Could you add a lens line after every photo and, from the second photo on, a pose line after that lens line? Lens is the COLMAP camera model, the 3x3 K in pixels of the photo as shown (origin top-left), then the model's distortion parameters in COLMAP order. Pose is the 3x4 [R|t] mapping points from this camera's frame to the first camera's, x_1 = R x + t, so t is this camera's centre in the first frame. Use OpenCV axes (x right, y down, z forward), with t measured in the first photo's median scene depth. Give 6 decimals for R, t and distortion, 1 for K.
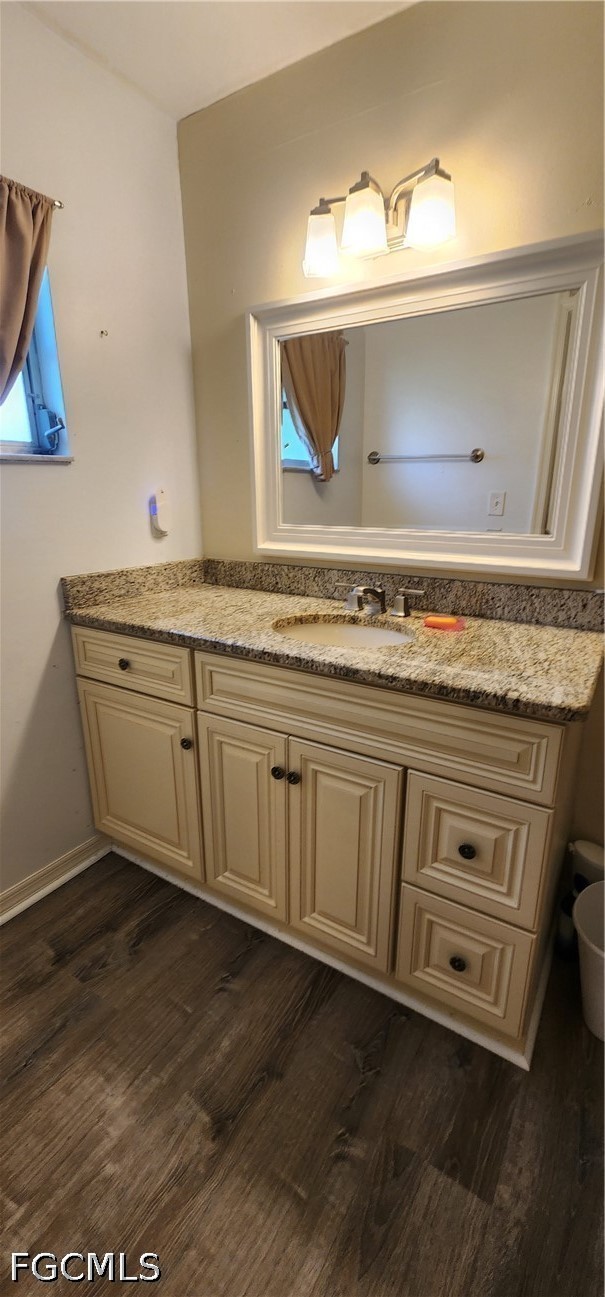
lens RADIAL K [[531.3, 0, 303.9], [0, 531.3, 646.4], [0, 0, 1]] dist [0.005012, -0.000420]
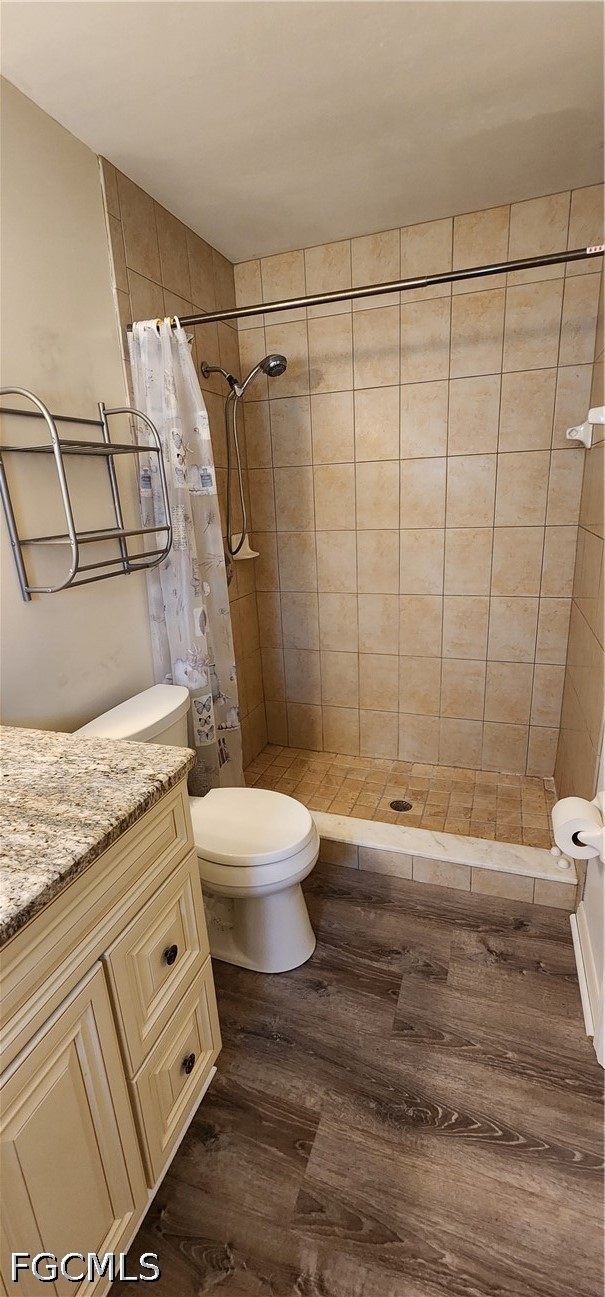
lens RADIAL K [[531.3, 0, 304.4], [0, 531.3, 650.5], [0, 0, 1]] dist [0.005012, -0.000420]
pose [[-0.216505, -0.266245, 0.939276, -0.501790], [0.328946, 0.885945, 0.326951, -0.332995], [-0.919195, 0.379757, -0.104231, 0.701011]]
